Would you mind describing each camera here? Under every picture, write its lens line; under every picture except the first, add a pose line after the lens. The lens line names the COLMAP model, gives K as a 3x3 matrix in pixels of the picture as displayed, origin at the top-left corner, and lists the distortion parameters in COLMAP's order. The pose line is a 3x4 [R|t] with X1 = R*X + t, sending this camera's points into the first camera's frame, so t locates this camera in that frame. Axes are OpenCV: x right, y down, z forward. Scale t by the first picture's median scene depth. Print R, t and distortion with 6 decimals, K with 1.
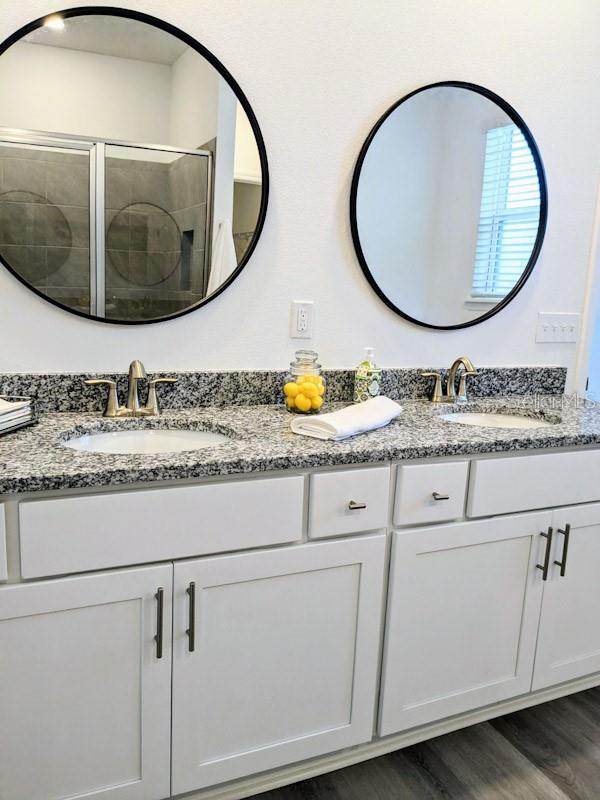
lens RADIAL K [[801.9, 0, 336.8], [0, 801.9, 349.7], [0, 0, 1]] dist [0.004729, 0.000000]
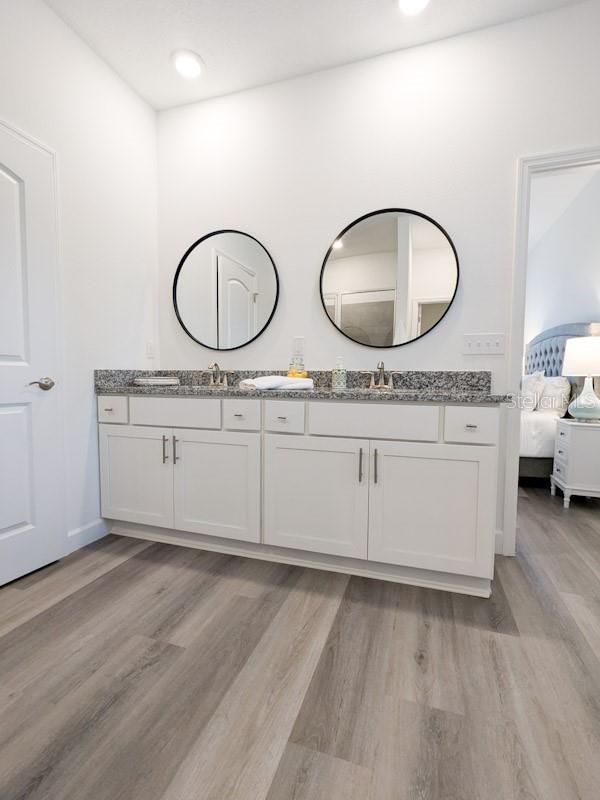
lens RADIAL K [[378.6, 0, 298.8], [0, 378.6, 400.2], [0, 0, 1]] dist [0.004549, 0.000794]
pose [[0.667348, -0.017718, -0.744535, 0.639473], [-0.055190, 0.995792, -0.073166, 0.161324], [0.742698, 0.089918, 0.663562, 0.343781]]
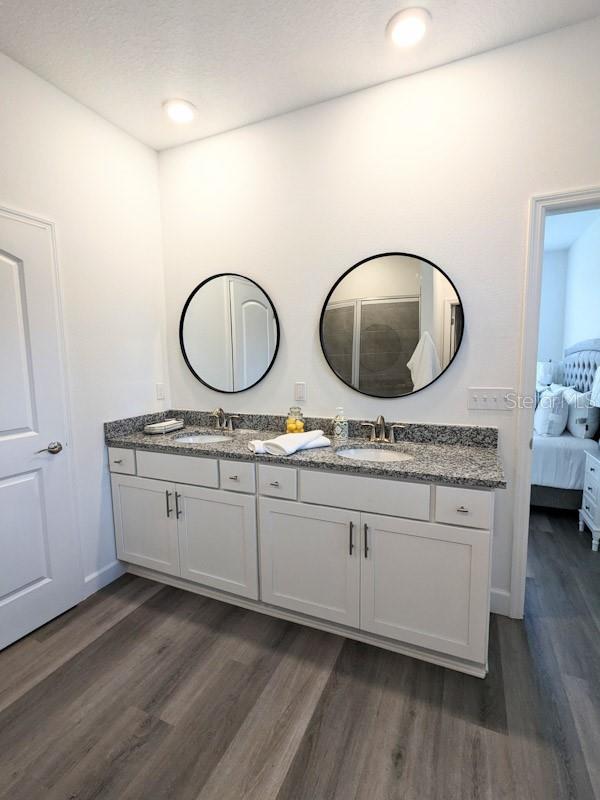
lens RADIAL K [[378.6, 0, 298.2], [0, 378.6, 401.7], [0, 0, 1]] dist [0.004549, 0.000794]
pose [[0.588523, 0.015432, -0.808333, 0.687872], [-0.045213, 0.998881, -0.013849, 0.000540], [0.807215, 0.044698, 0.588562, 0.403087]]
